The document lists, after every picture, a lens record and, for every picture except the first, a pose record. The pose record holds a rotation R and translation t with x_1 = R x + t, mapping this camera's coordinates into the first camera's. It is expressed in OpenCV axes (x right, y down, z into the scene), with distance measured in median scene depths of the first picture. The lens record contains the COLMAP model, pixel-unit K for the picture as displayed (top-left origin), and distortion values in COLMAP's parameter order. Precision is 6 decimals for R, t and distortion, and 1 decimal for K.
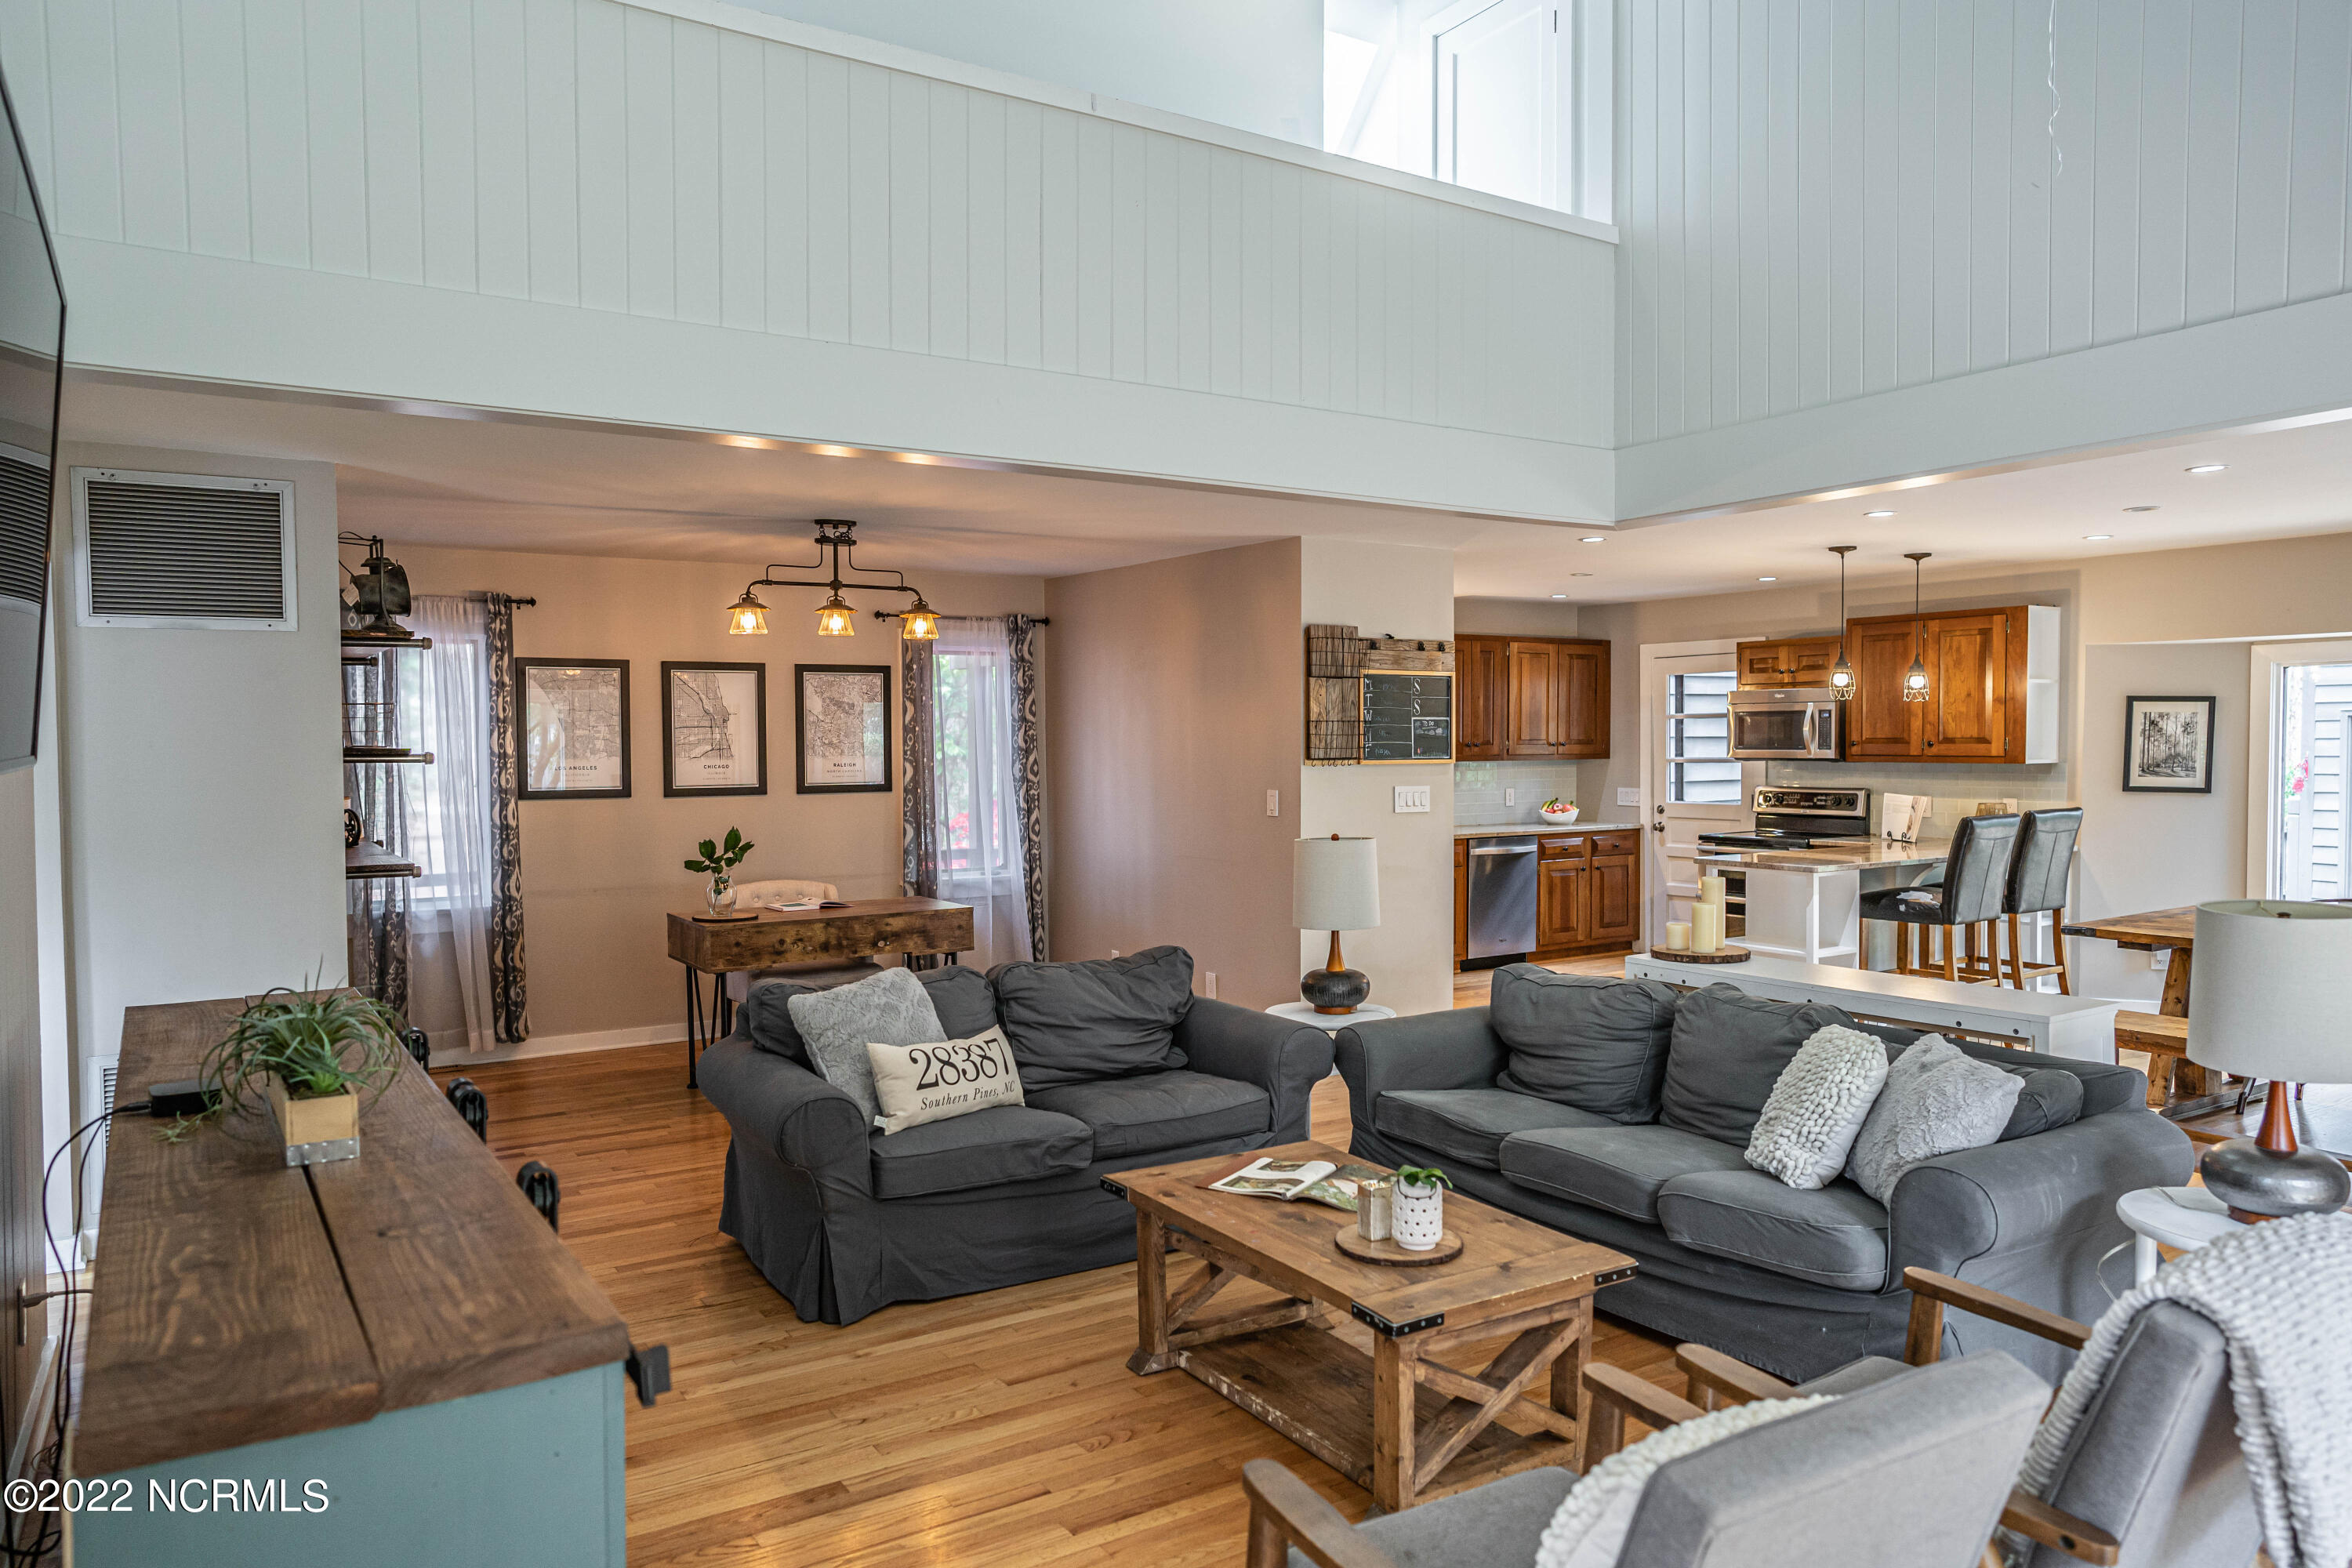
lens RADIAL K [[1564.5, 0, 1167.2], [0, 1564.5, 803.2], [0, 0, 1]] dist [-0.033611, 0.041077]
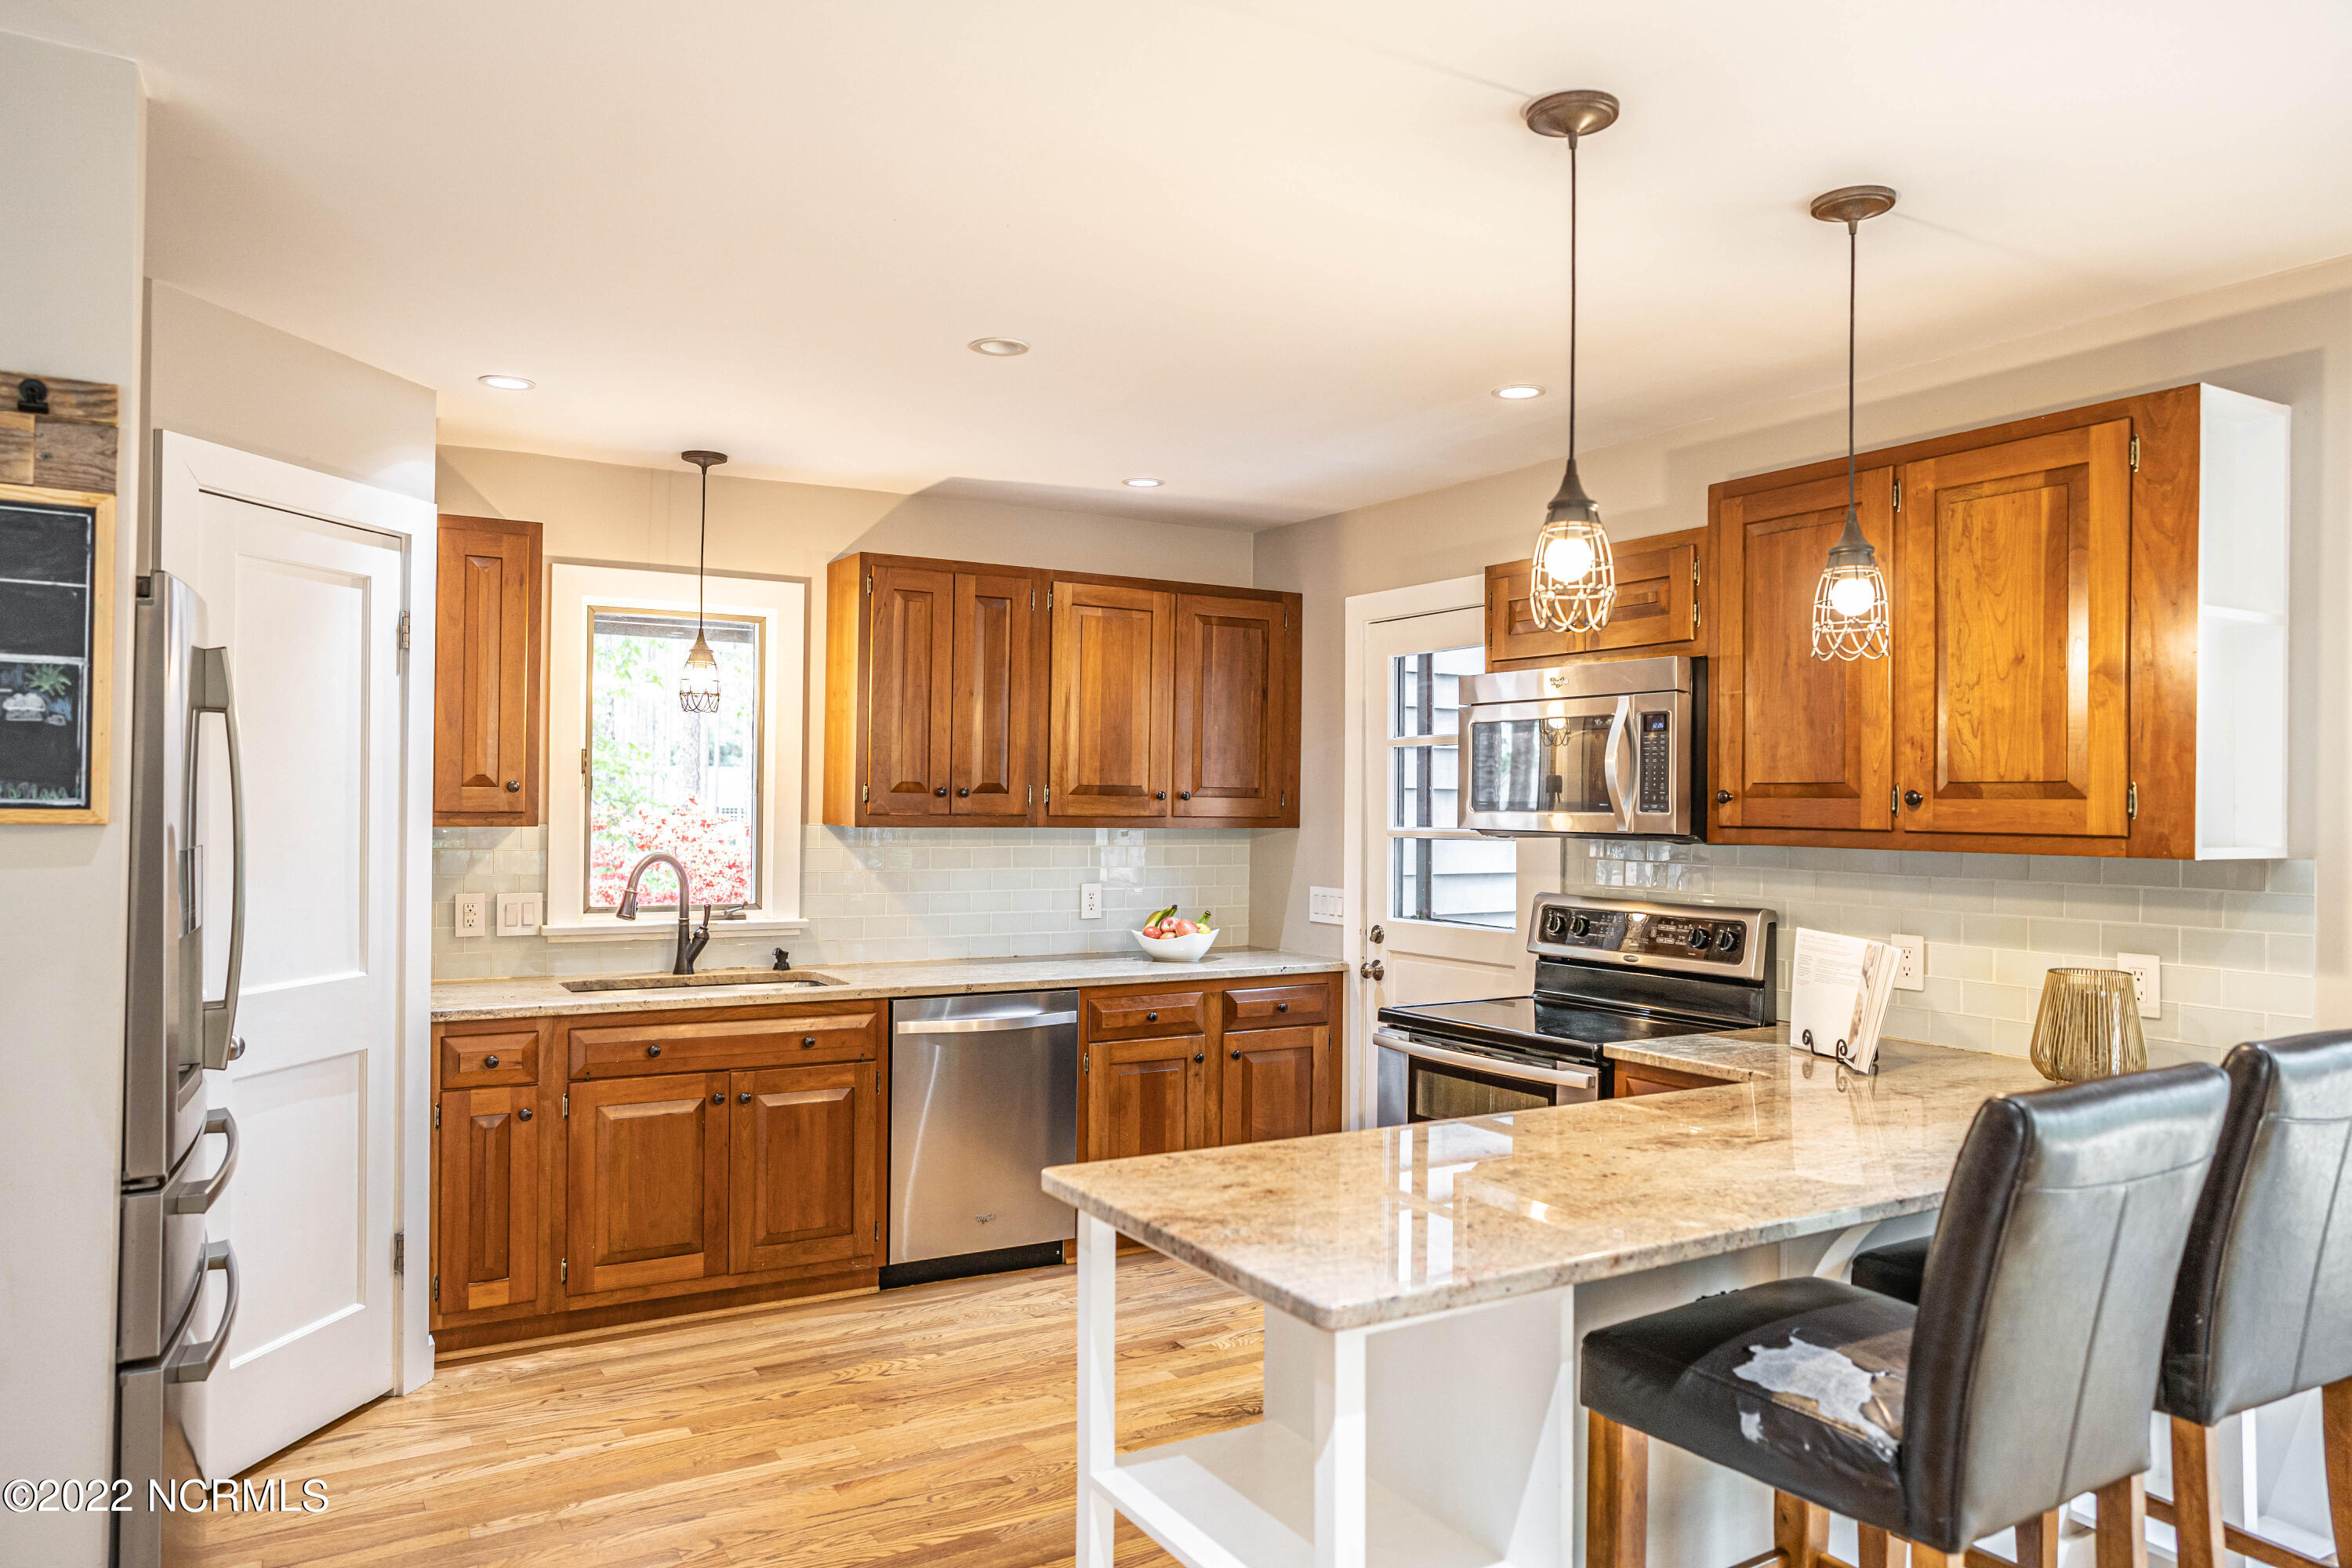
lens RADIAL K [[1564.5, 0, 1166.0], [0, 1564.5, 793.7], [0, 0, 1]] dist [-0.033611, 0.041077]
pose [[0.999263, 0.018205, -0.033792, 0.353012], [-0.019818, 0.998651, -0.048004, -0.019877], [0.032872, 0.048638, 0.998275, 0.678569]]
